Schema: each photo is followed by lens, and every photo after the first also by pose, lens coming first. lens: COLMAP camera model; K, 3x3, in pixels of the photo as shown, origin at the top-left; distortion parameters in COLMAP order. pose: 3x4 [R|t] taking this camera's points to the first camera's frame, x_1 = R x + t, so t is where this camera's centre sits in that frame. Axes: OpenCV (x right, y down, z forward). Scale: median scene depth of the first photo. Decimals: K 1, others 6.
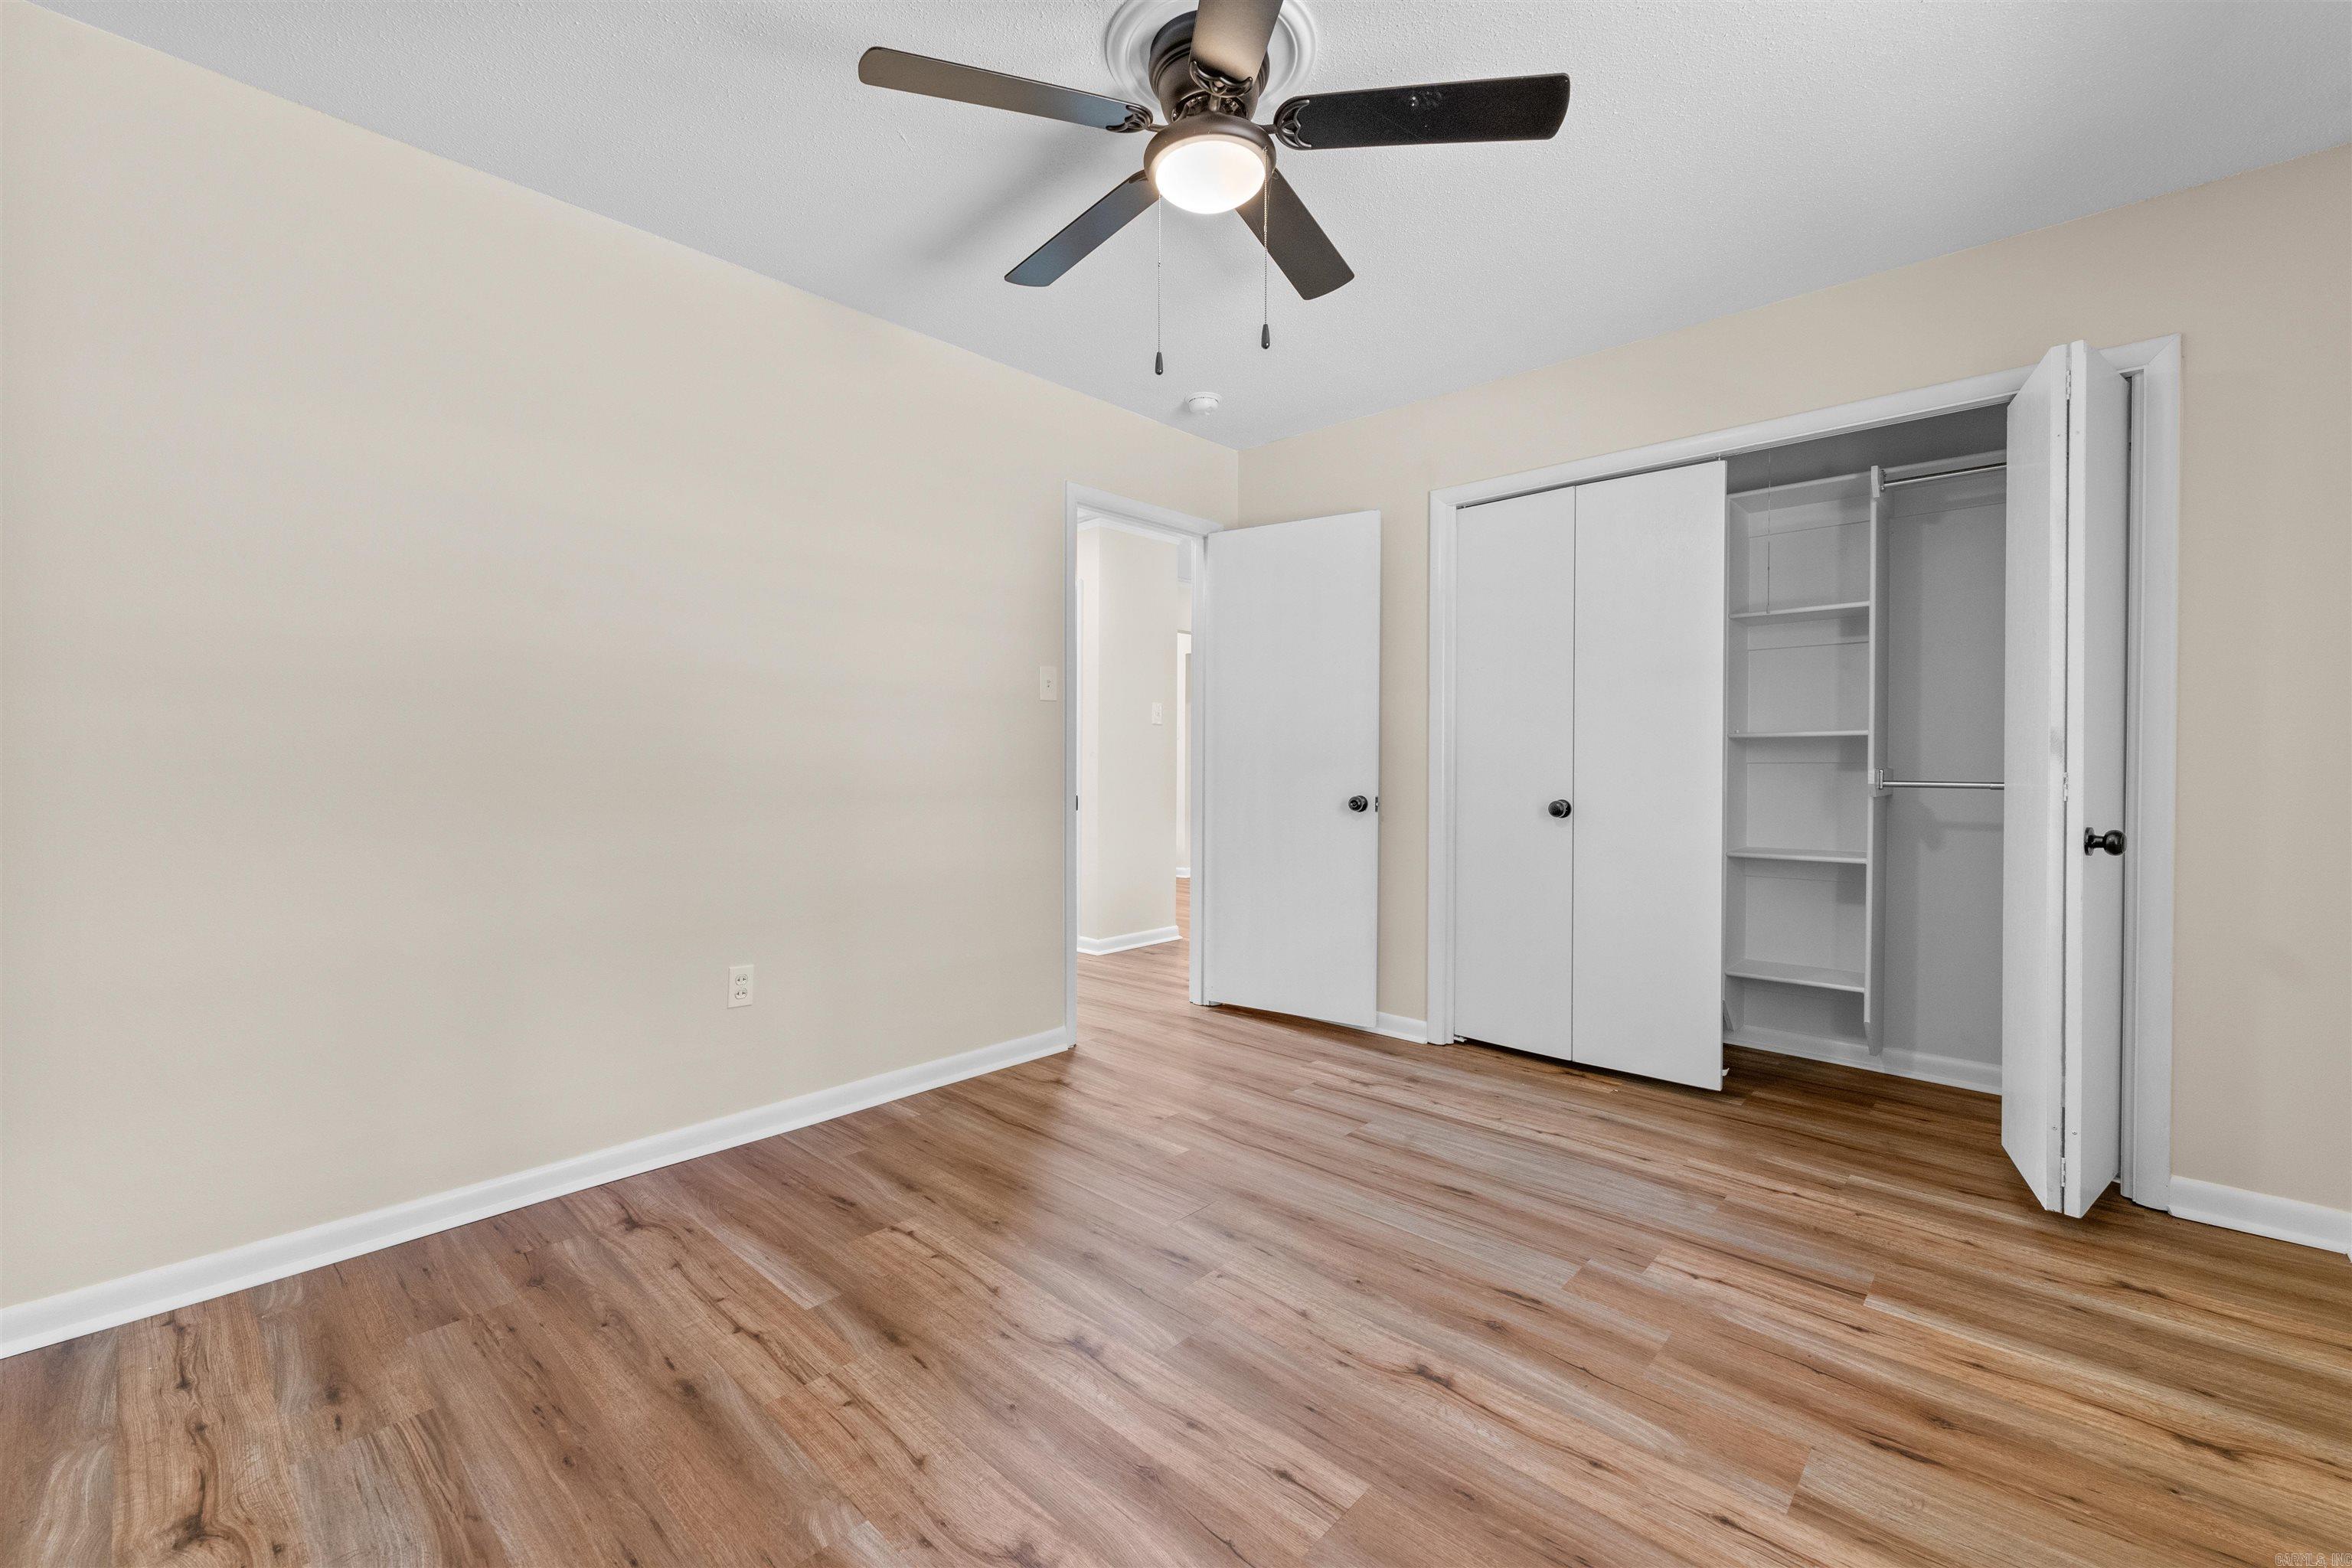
lens RADIAL K [[960.1, 0, 1173.0], [0, 960.1, 776.3], [0, 0, 1]] dist [0.009244, -0.004230]
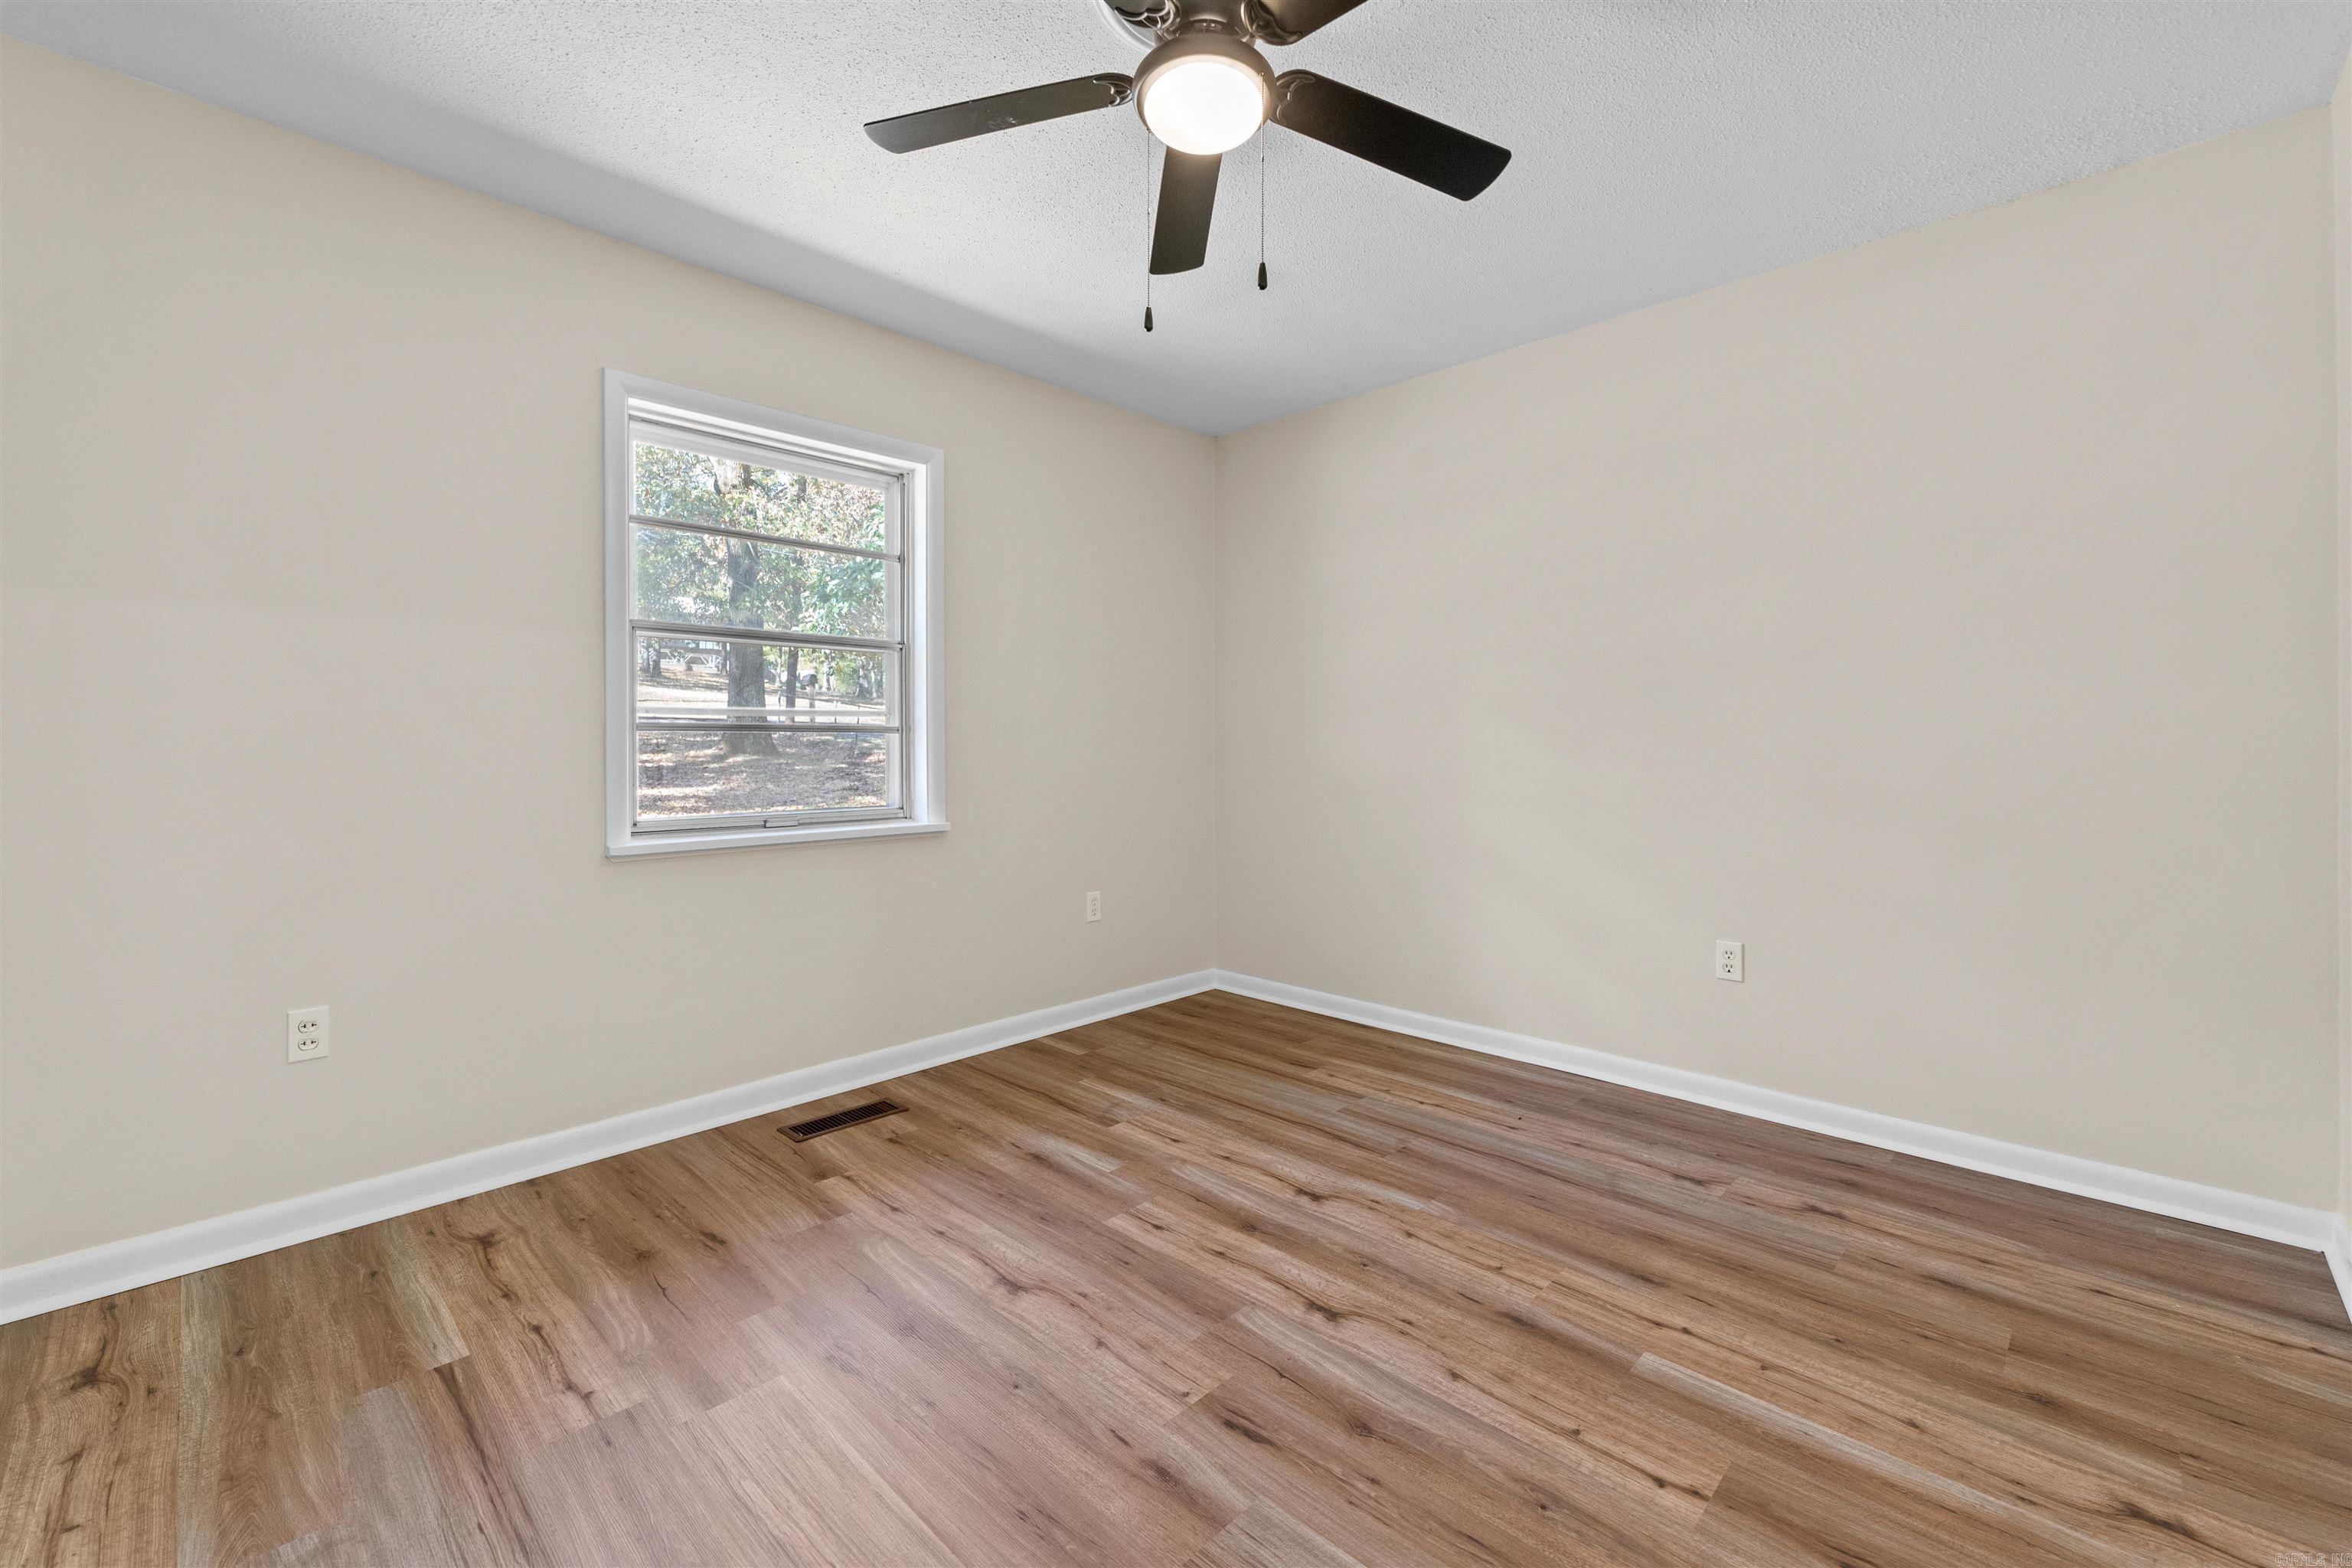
lens RADIAL K [[960.1, 0, 1175.6], [0, 960.1, 761.1], [0, 0, 1]] dist [0.009244, -0.004230]
pose [[-0.999703, -0.002573, 0.024246, 0.040686], [-0.001832, 0.999531, 0.030555, -0.029246], [-0.024313, 0.030501, -0.999239, 1.843430]]
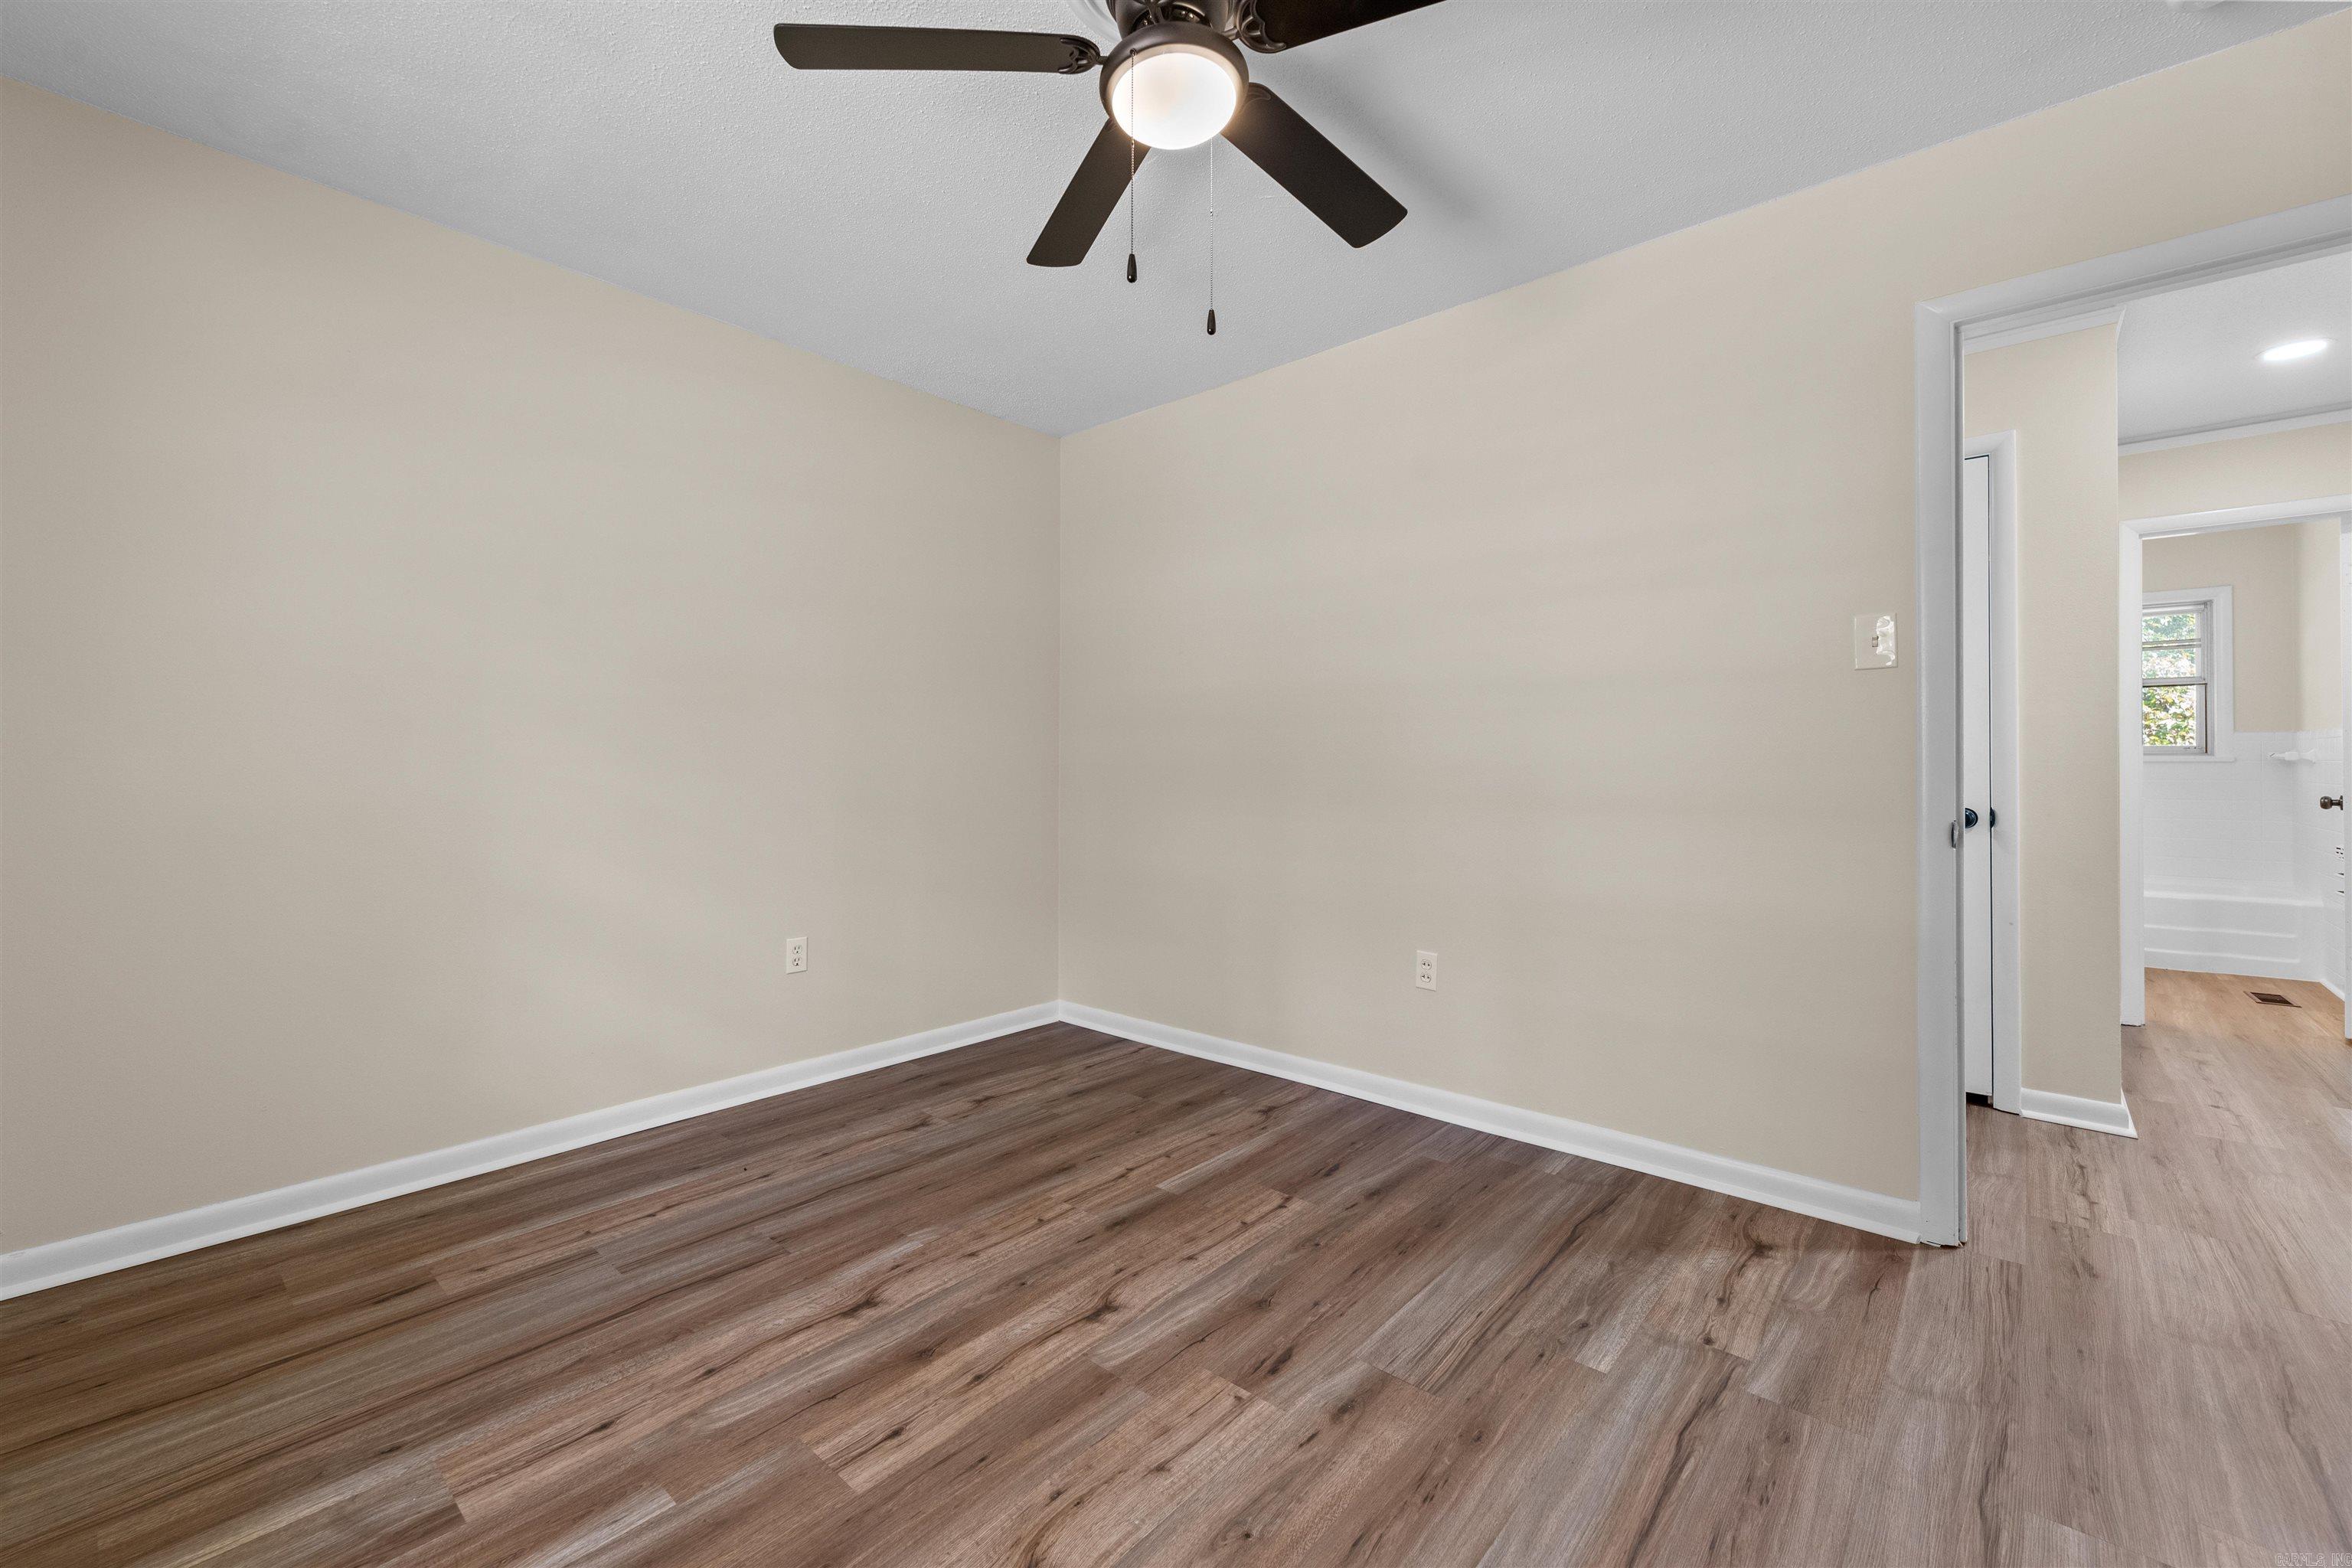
lens RADIAL K [[960.1, 0, 1166.2], [0, 960.1, 772.0], [0, 0, 1]] dist [0.009244, -0.004230]
pose [[0.024271, 0.002884, -0.999701, 0.882866], [-0.016122, 0.999867, 0.002493, -0.006331], [0.999575, 0.016057, 0.024314, 0.944322]]
